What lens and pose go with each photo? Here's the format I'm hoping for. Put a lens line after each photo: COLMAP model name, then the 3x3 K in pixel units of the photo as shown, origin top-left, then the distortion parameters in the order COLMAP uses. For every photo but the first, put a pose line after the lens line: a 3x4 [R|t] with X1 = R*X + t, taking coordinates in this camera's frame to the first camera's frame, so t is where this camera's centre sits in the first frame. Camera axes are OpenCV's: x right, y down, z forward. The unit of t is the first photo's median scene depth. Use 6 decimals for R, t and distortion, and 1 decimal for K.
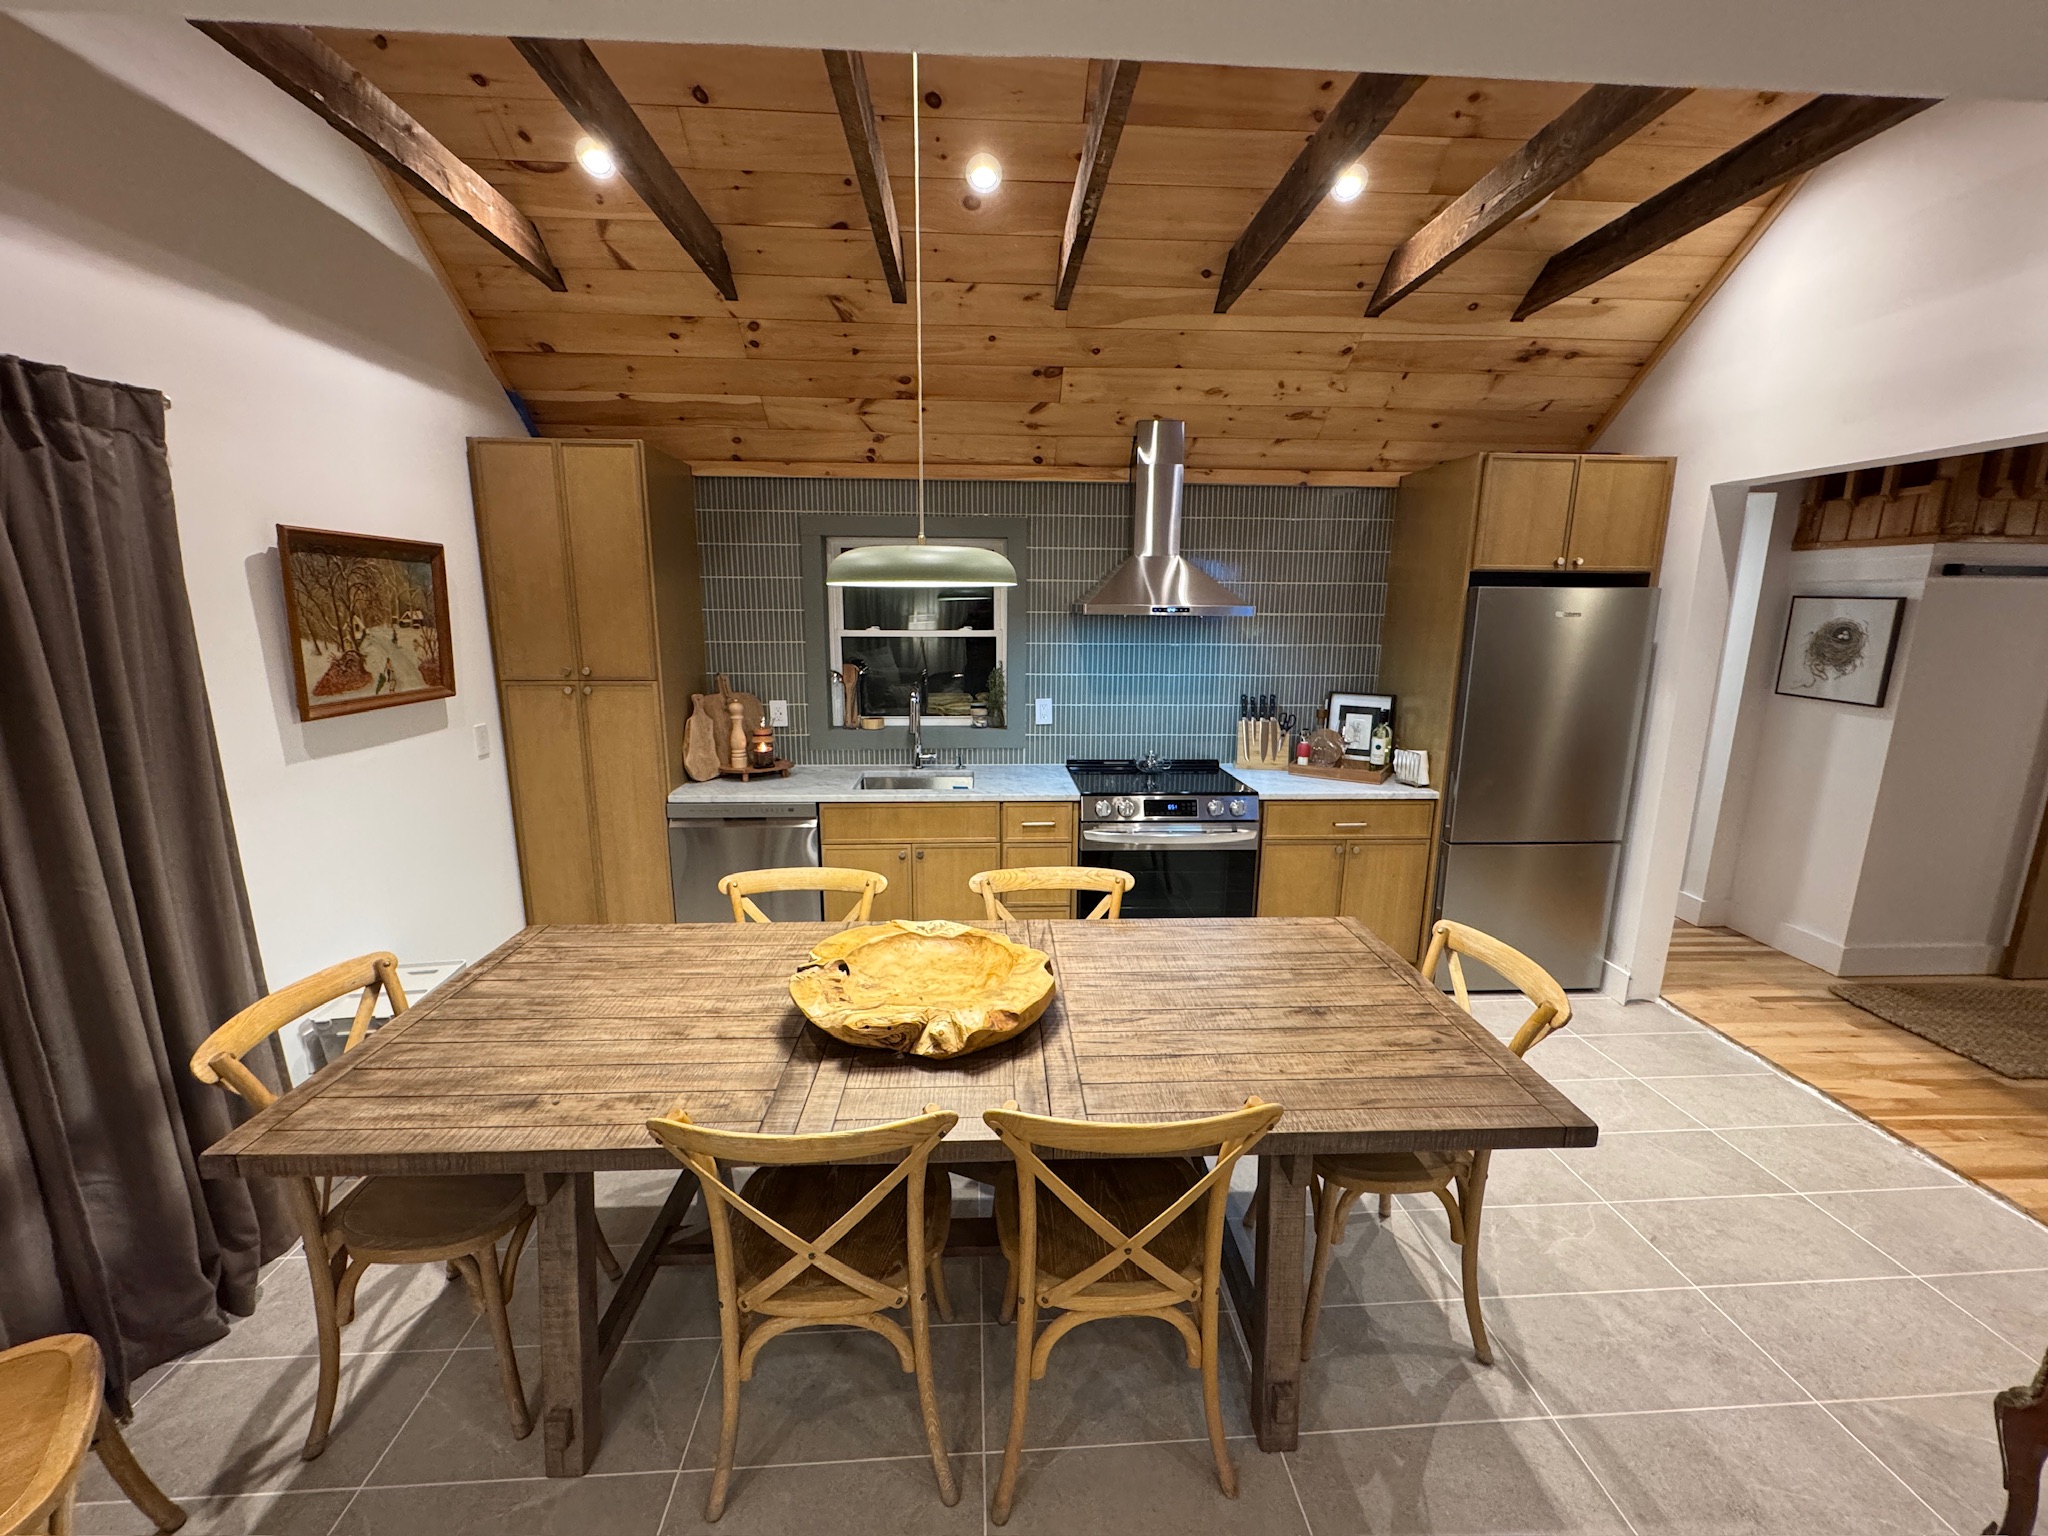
lens RADIAL K [[818.3, 0, 1022.6], [0, 818.3, 769.5], [0, 0, 1]] dist [-0.000548, -0.000268]
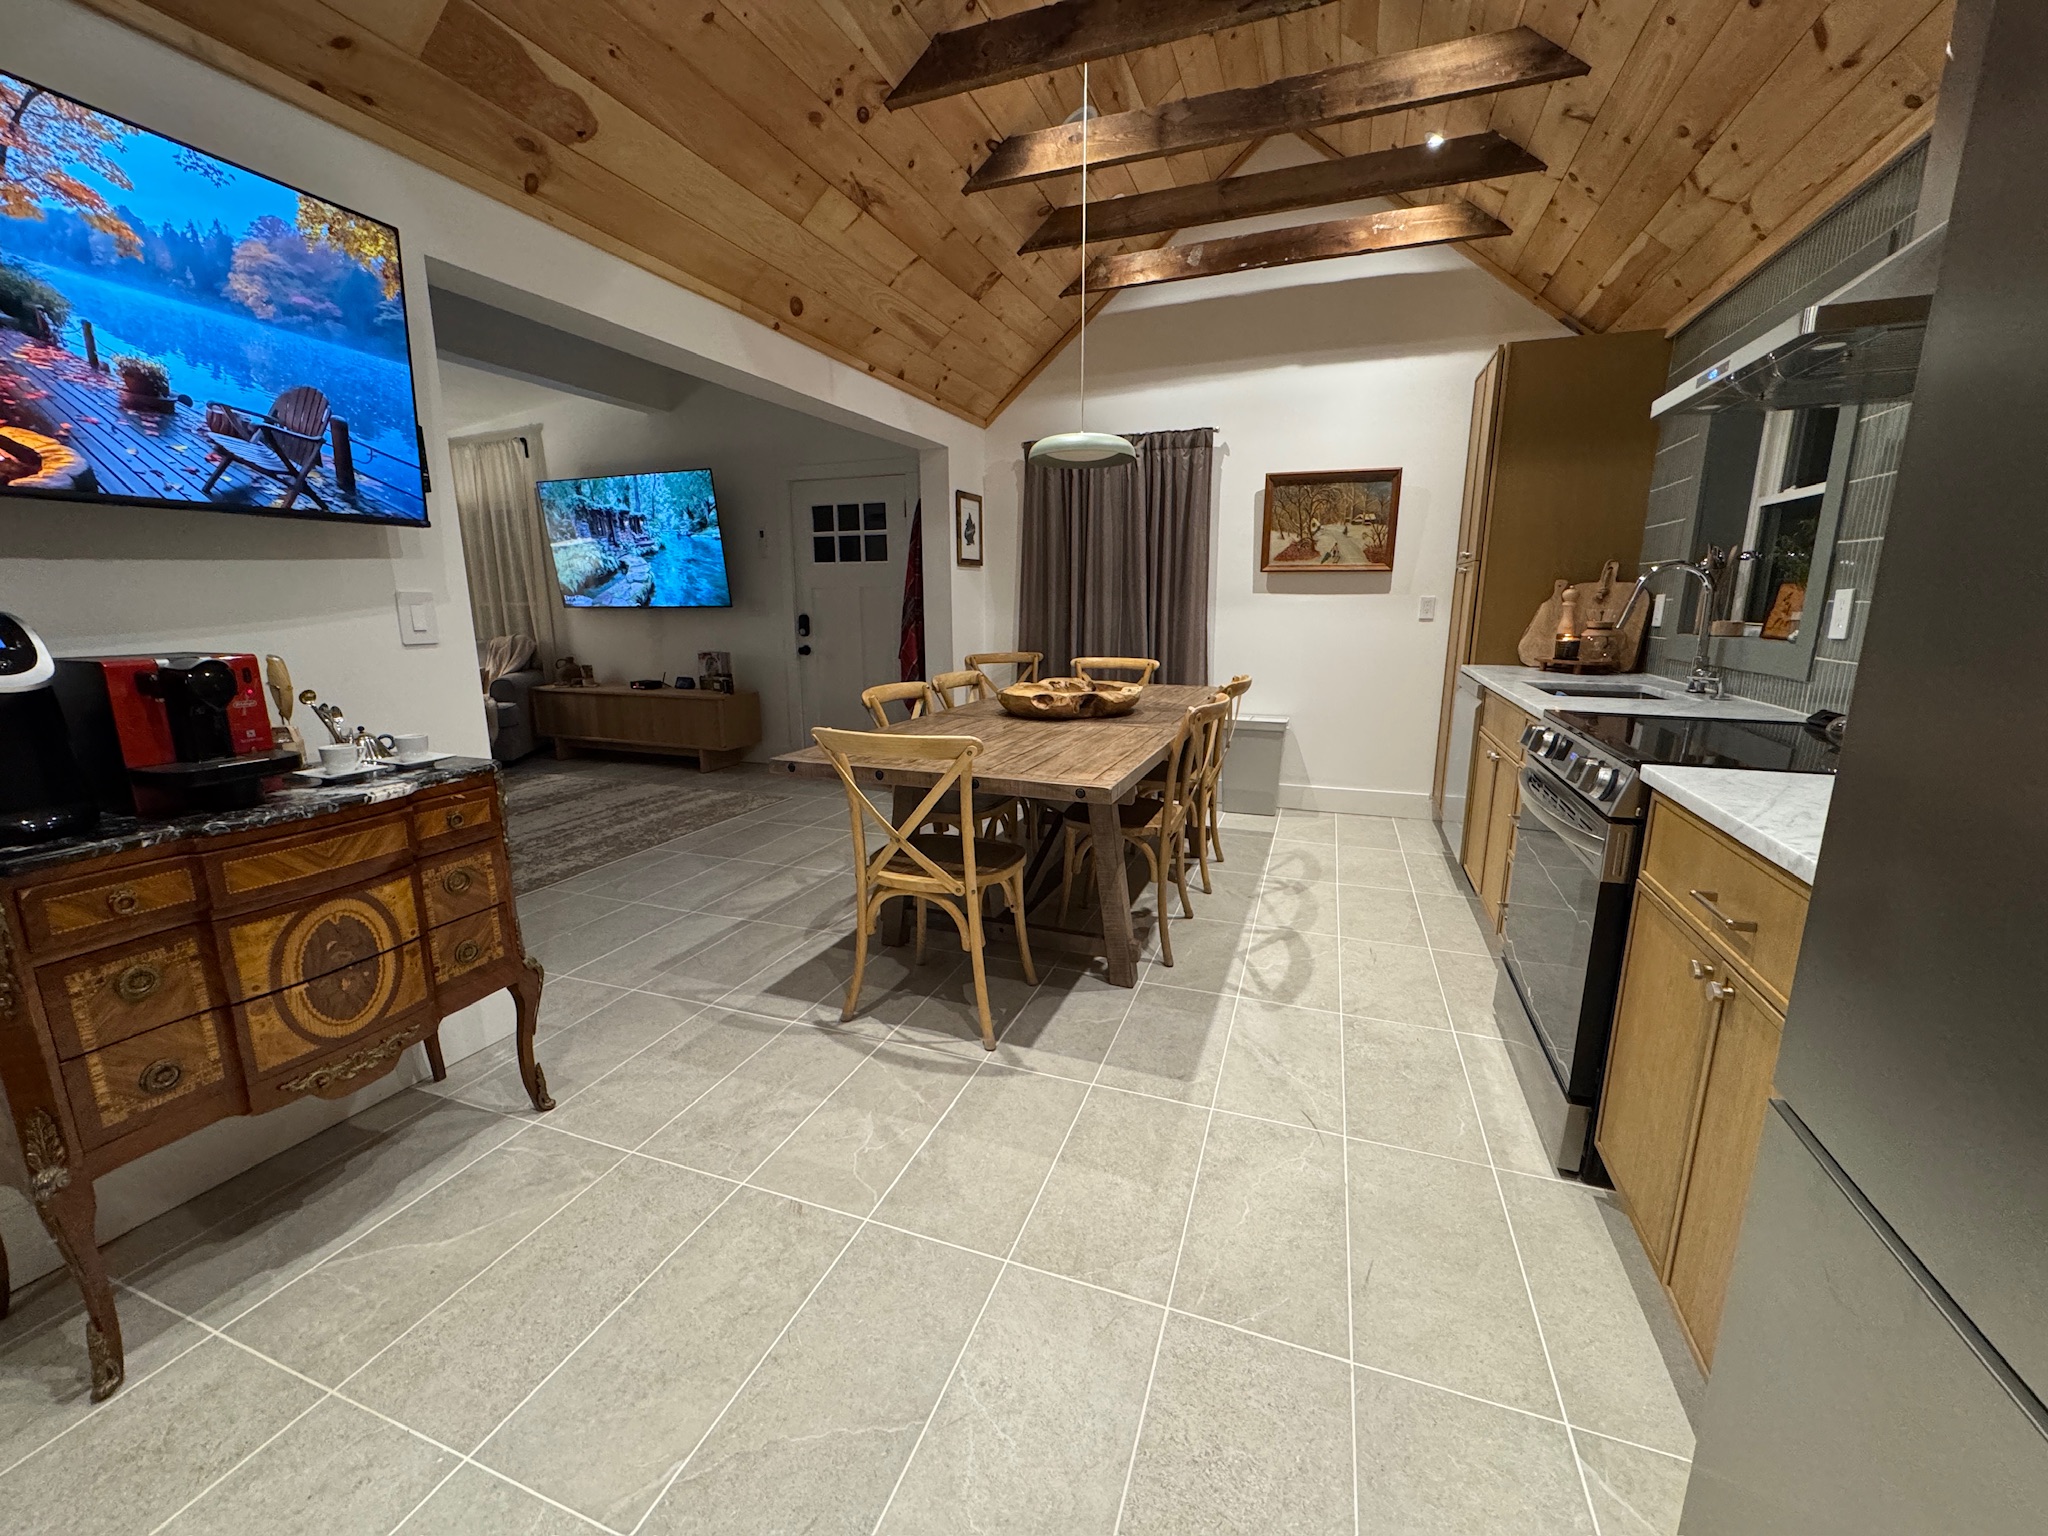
lens RADIAL K [[818.3, 0, 1025.7], [0, 818.3, 767.7], [0, 0, 1]] dist [-0.000548, -0.000268]
pose [[-0.403898, 0.179605, -0.896999, 1.138544], [-0.181374, 0.945350, 0.270955, -0.039894], [0.896643, 0.272131, -0.349250, 1.182930]]
